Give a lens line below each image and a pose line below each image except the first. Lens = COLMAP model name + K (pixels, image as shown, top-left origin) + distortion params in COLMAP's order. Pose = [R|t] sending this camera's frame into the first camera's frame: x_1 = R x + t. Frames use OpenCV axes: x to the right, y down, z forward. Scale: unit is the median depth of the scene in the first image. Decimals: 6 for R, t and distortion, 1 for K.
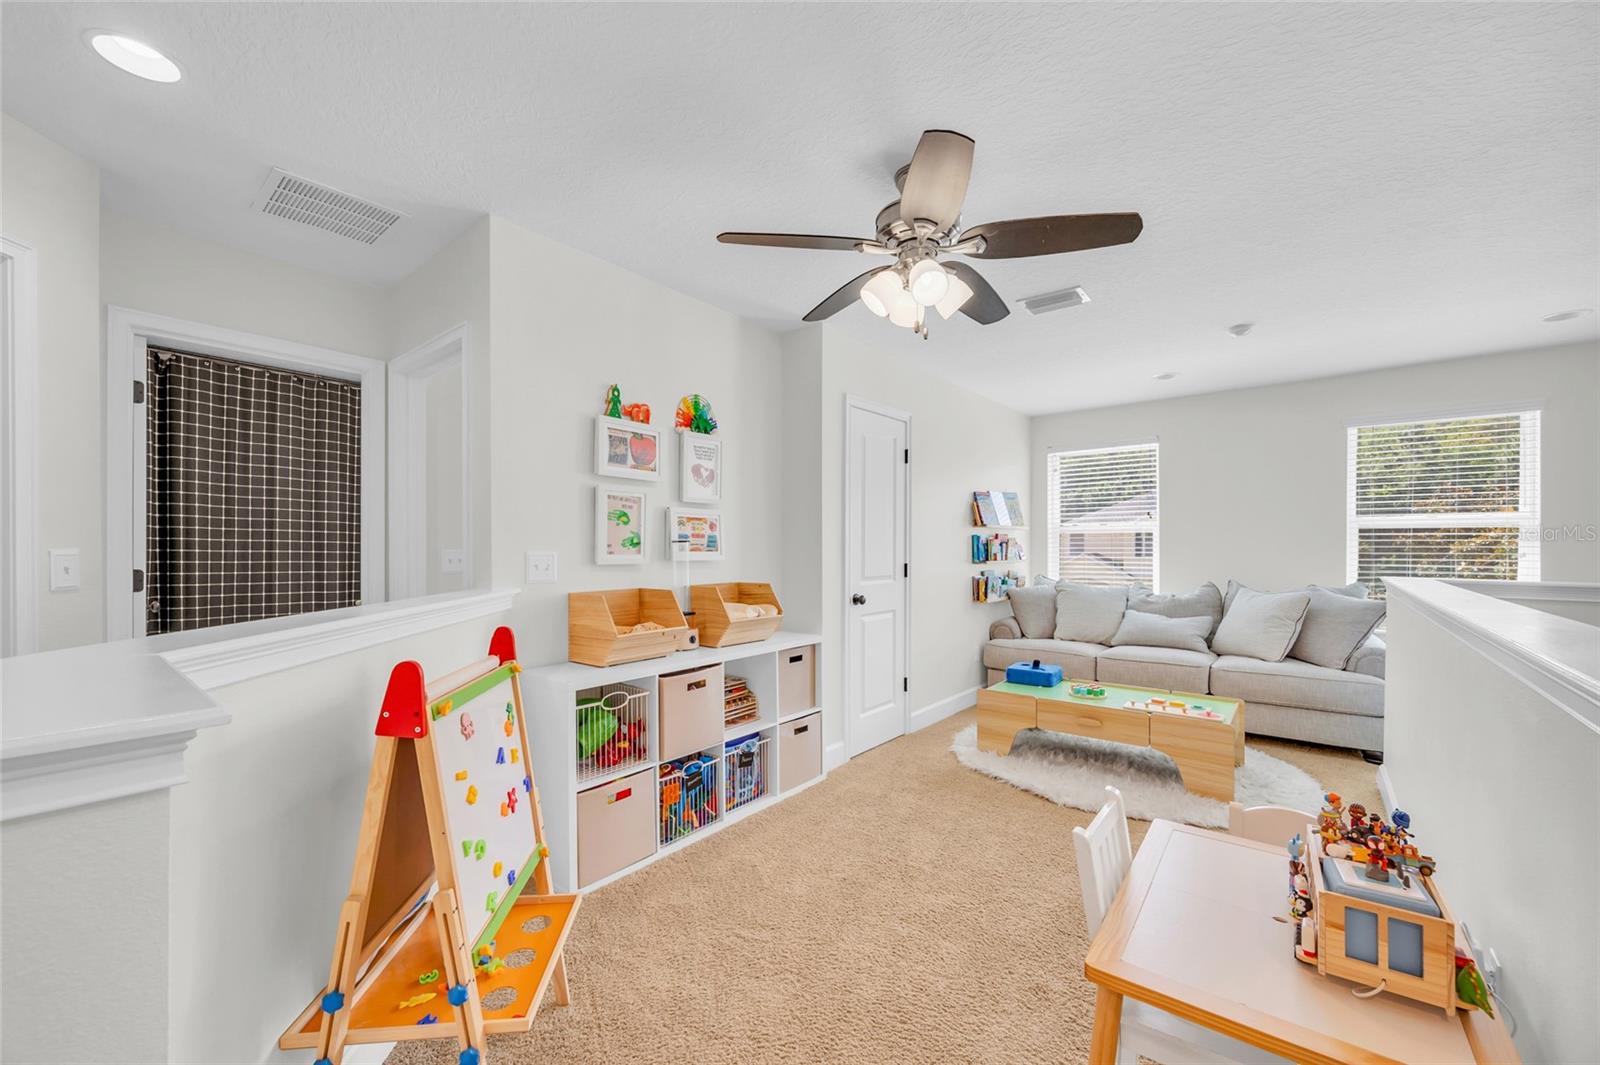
lens RADIAL K [[620.2, 0, 800.6], [0, 620.2, 548.7], [0, 0, 1]] dist [0.000340, 0.000031]
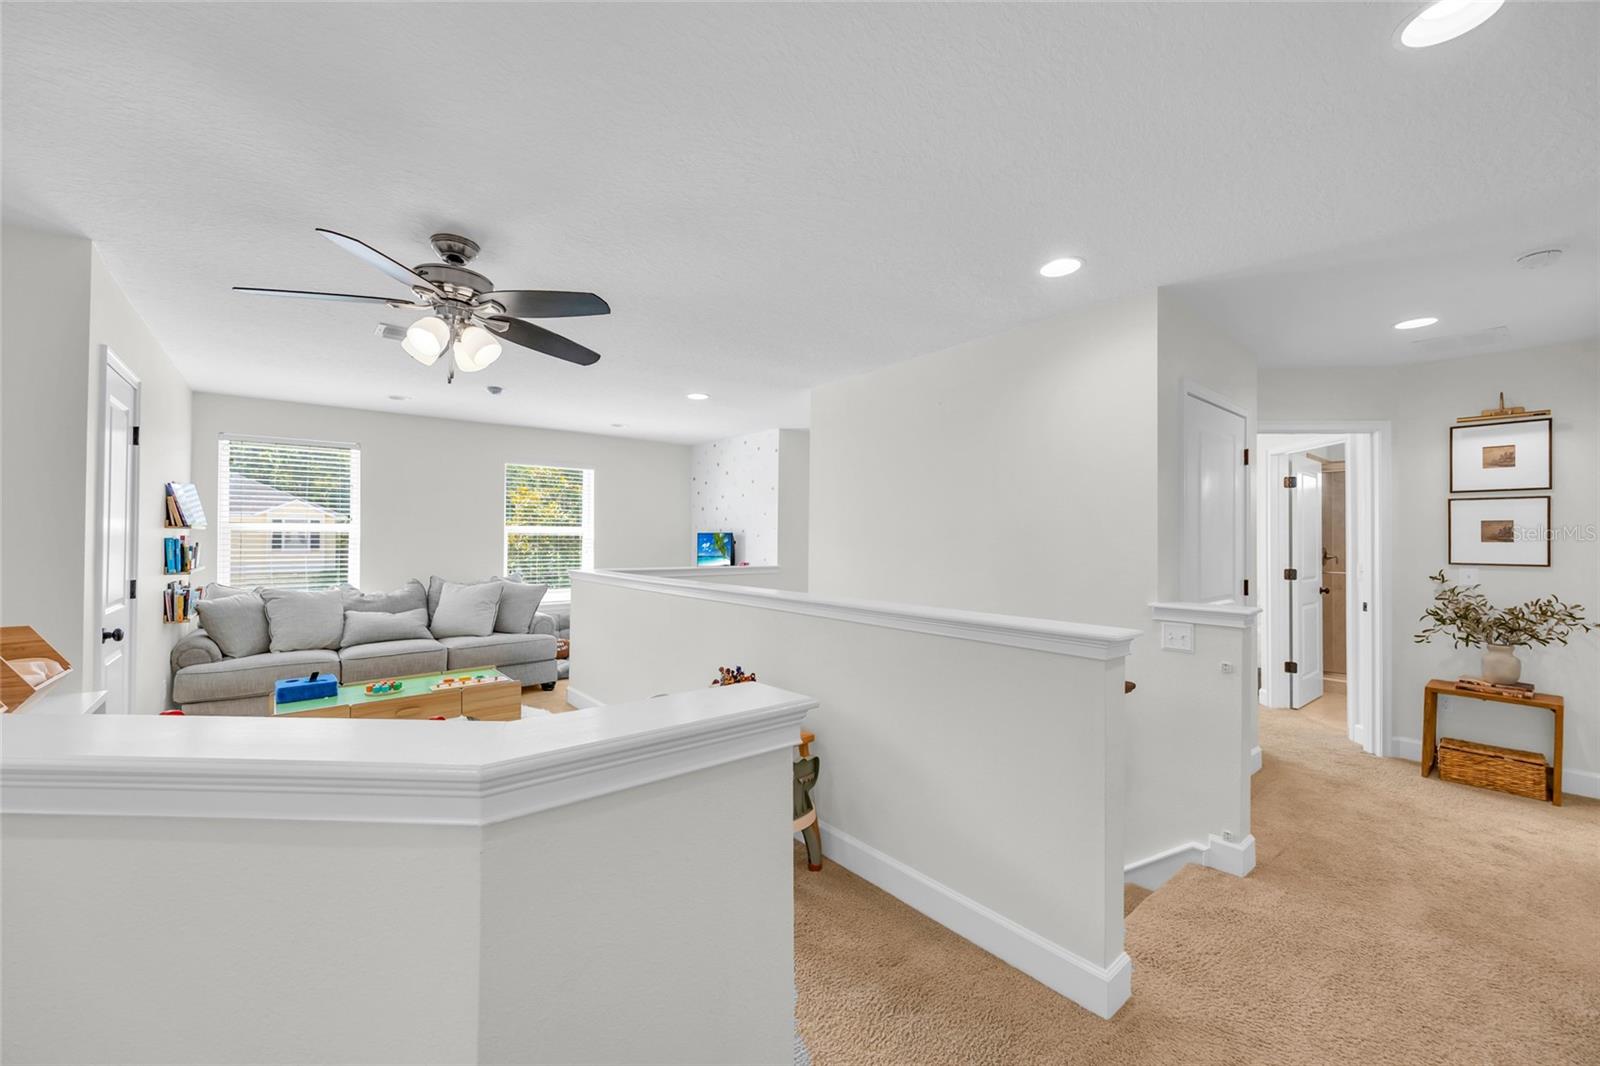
lens RADIAL K [[636.9, 0, 800.0], [0, 636.9, 533.0], [0, 0, 1]] dist [0.000282, 0.000022]
pose [[0.185998, 0.008461, 0.982514, -0.378448], [-0.002650, 0.999964, -0.008109, -0.024789], [-0.982547, -0.001096, 0.186014, 0.066773]]
